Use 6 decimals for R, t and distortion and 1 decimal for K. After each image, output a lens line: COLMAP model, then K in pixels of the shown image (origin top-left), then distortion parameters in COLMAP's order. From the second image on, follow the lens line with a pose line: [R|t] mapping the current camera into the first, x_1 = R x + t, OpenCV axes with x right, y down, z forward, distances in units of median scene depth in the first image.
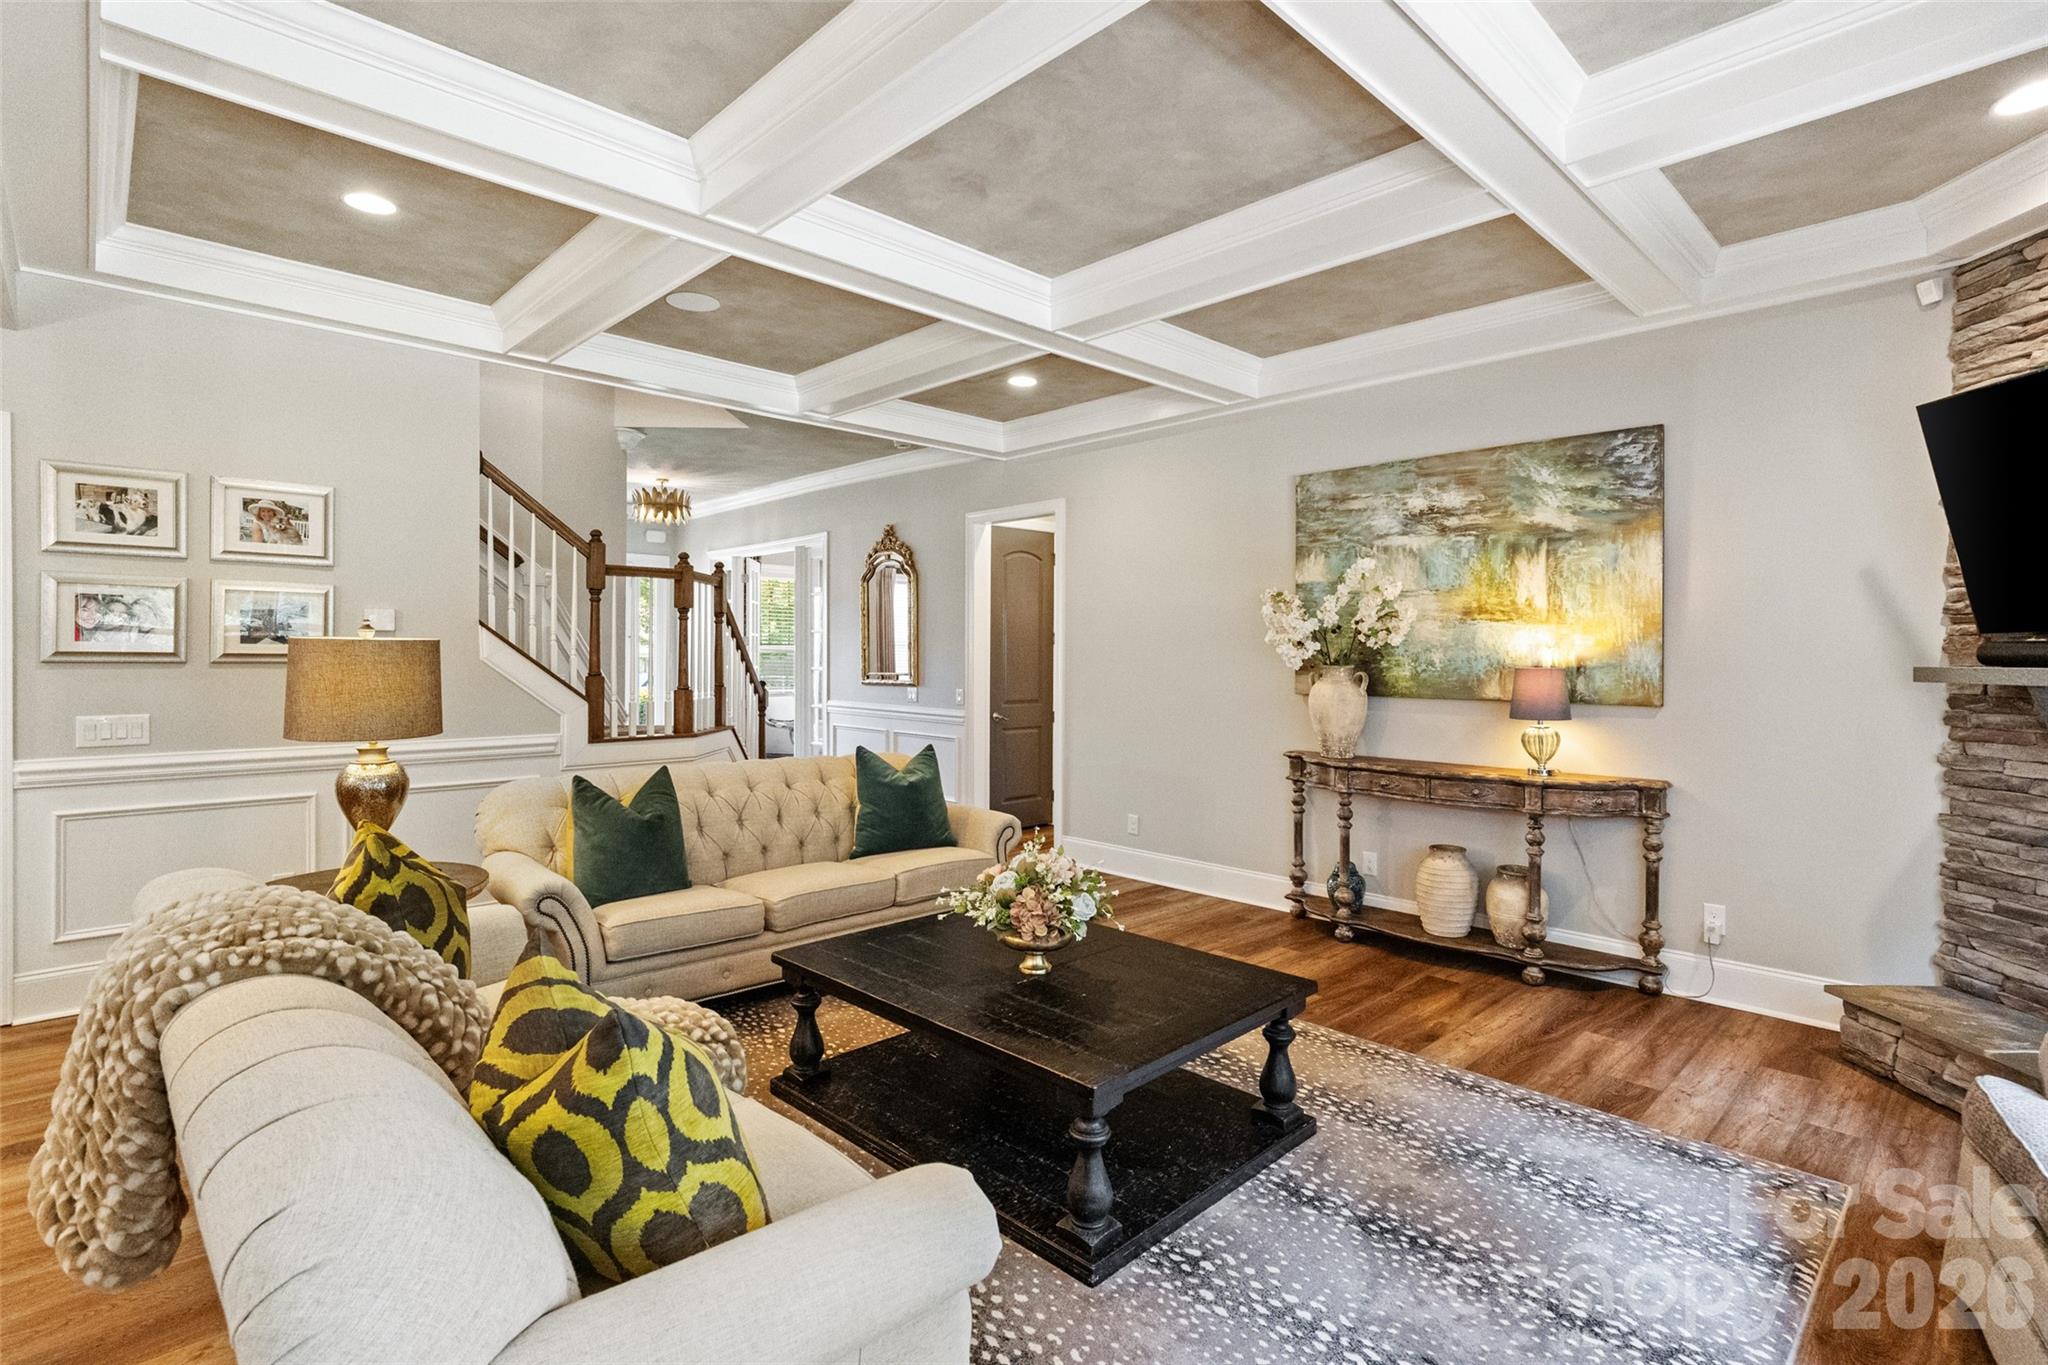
lens RADIAL K [[985.1, 0, 1022.9], [0, 985.1, 660.2], [0, 0, 1]] dist [-0.005632, 0.000653]
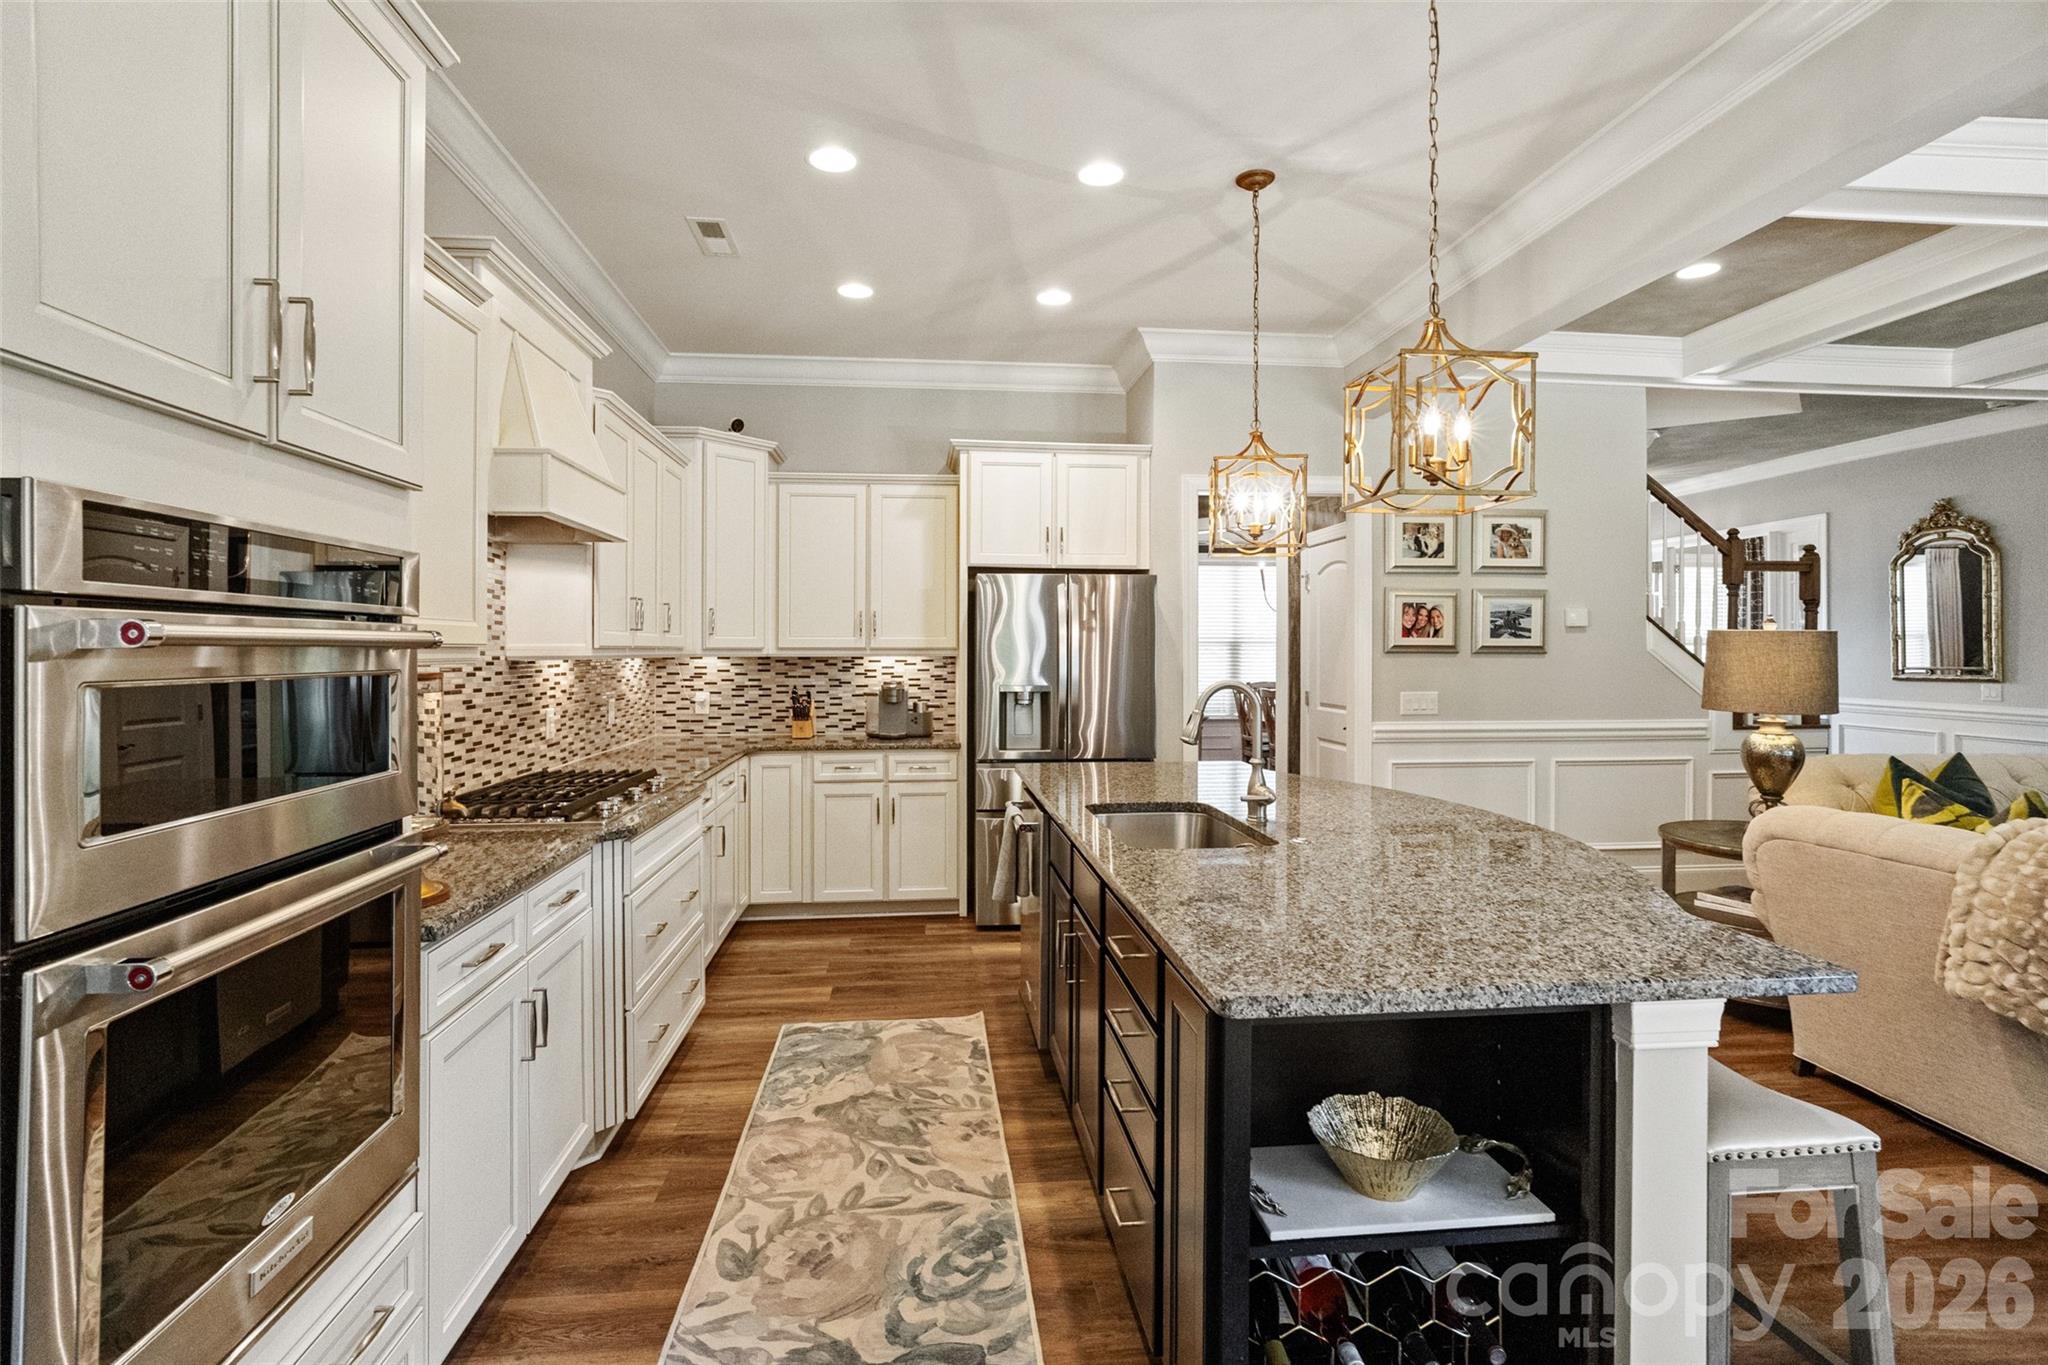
lens RADIAL K [[983.3, 0, 1020.3], [0, 983.3, 645.3], [0, 0, 1]] dist [-0.005736, -0.000052]
pose [[0.788056, -0.007901, -0.615553, -0.470144], [0.000123, 0.999920, -0.012678, 0.008195], [0.615603, 0.009915, 0.787994, -0.365206]]
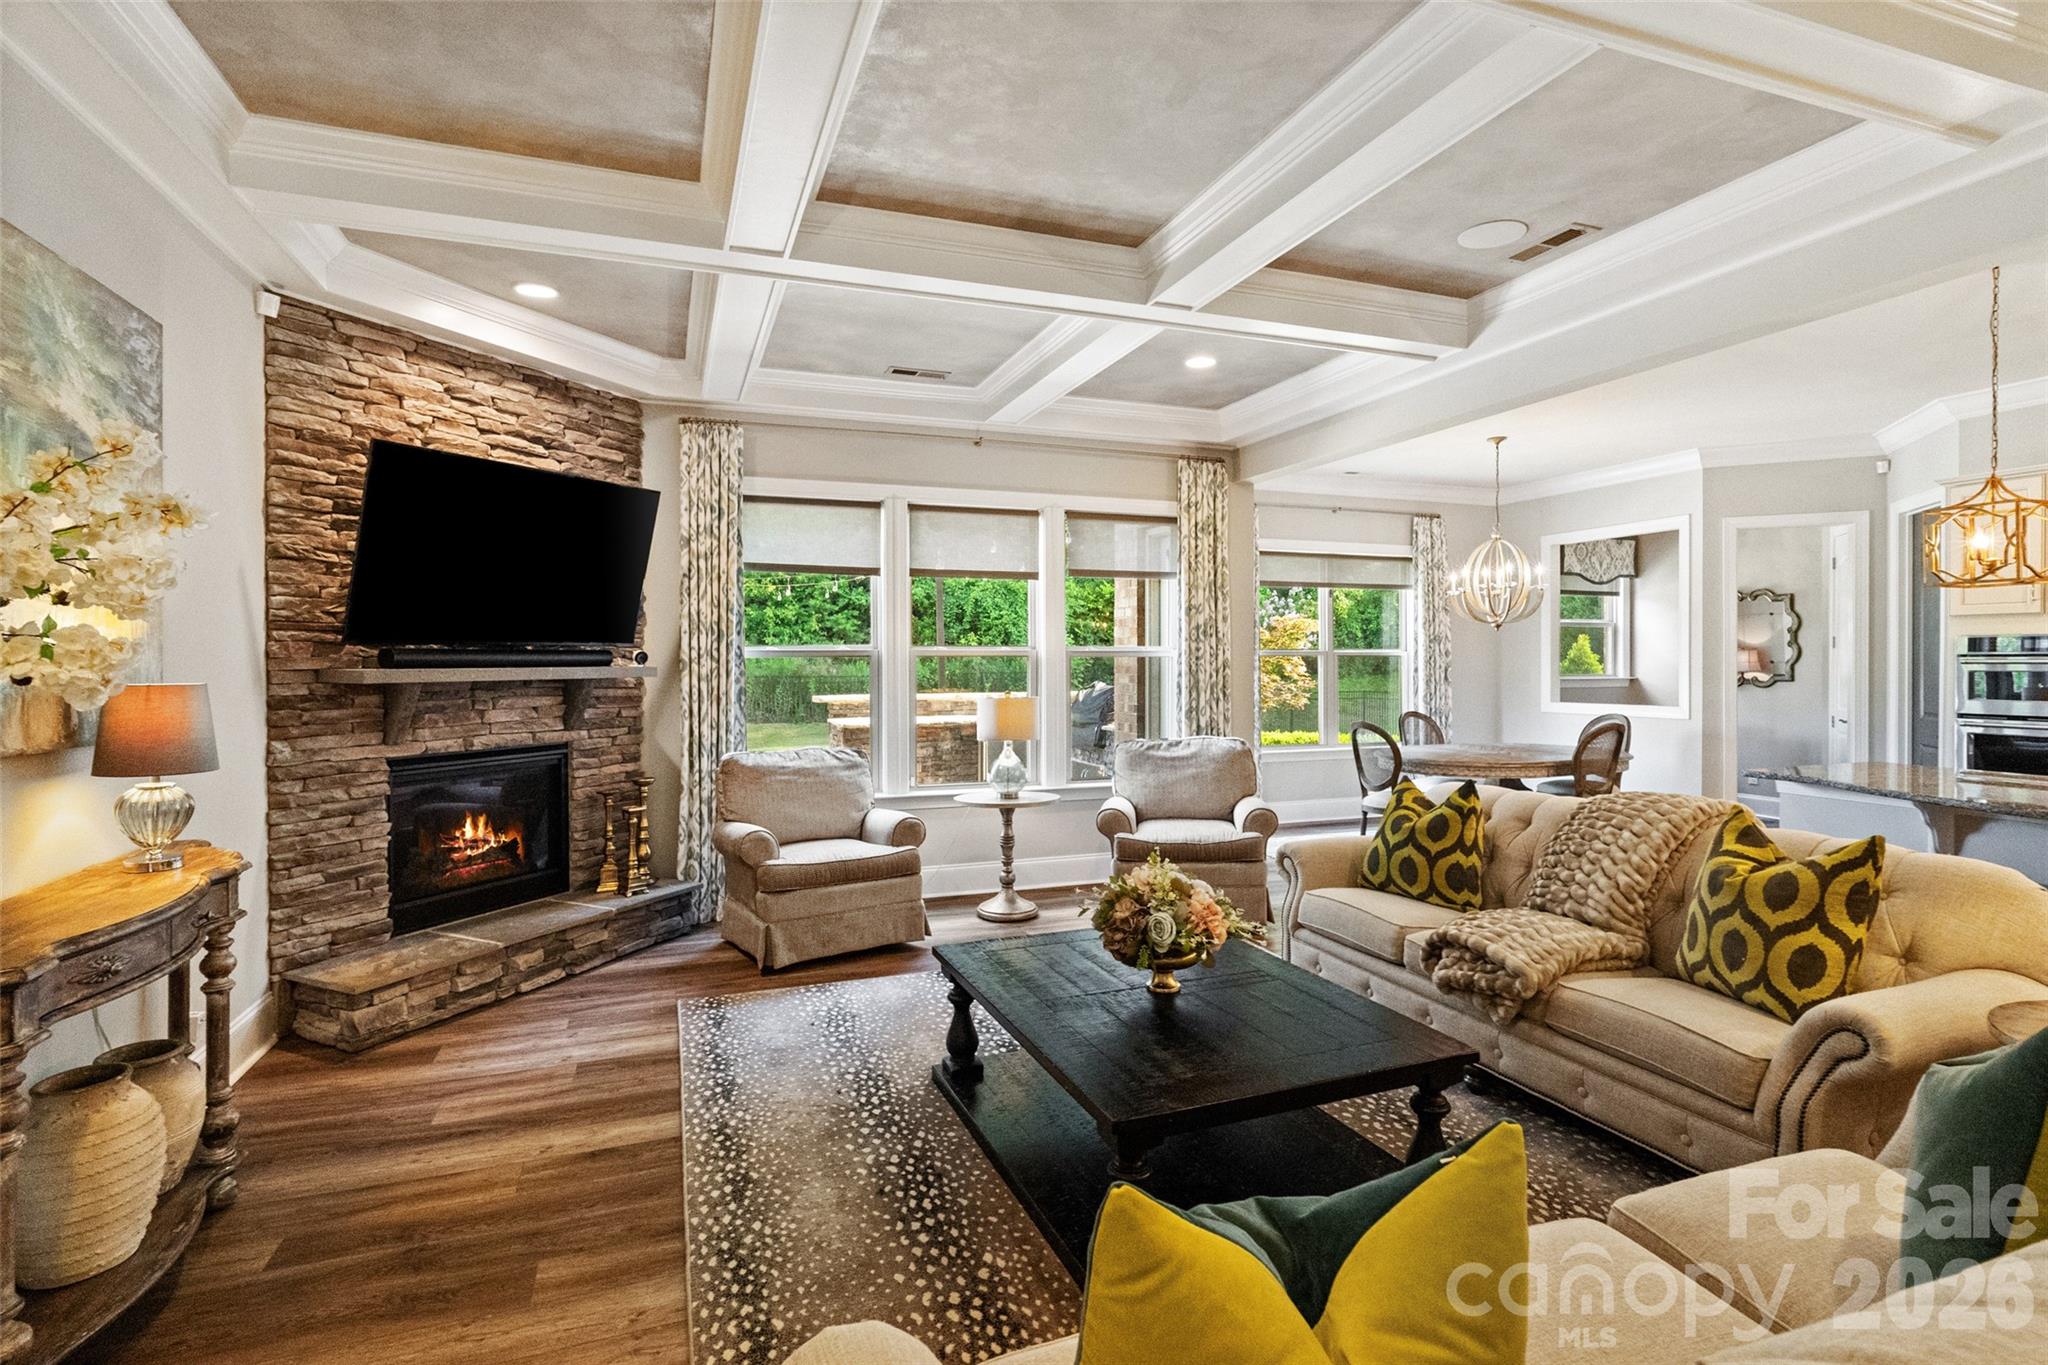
lens RADIAL K [[981.6, 0, 1013.9], [0, 981.6, 666.5], [0, 0, 1]] dist [-0.006856, 0.000141]
pose [[-0.912851, -0.005767, 0.408253, -0.167225], [0.000511, 0.999883, 0.015268, -0.010627], [-0.408294, 0.014146, -0.912741, 1.322785]]
